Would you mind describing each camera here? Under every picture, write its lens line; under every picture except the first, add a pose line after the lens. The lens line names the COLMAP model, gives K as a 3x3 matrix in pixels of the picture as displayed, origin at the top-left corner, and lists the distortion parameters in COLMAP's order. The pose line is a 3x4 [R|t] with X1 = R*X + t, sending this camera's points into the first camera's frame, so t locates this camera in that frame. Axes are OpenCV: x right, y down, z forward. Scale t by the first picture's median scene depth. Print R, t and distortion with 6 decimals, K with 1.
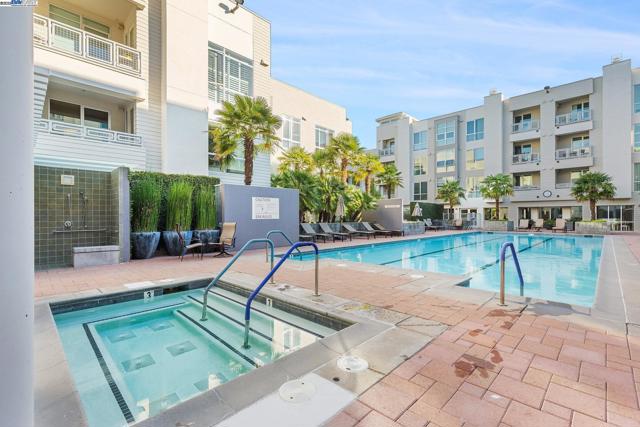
lens RADIAL K [[290.8, 0, 319.7], [0, 290.8, 215.9], [0, 0, 1]] dist [0.002300, -0.000989]
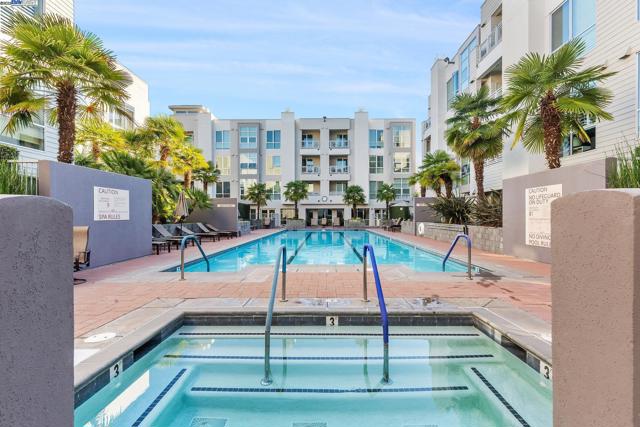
lens RADIAL K [[290.8, 0, 320.7], [0, 290.8, 214.6], [0, 0, 1]] dist [0.002300, -0.000989]
pose [[0.716259, 0.003126, 0.697827, -0.133869], [0.000688, 0.999986, -0.005185, 0.000745], [-0.697834, 0.004194, 0.716247, 0.078468]]
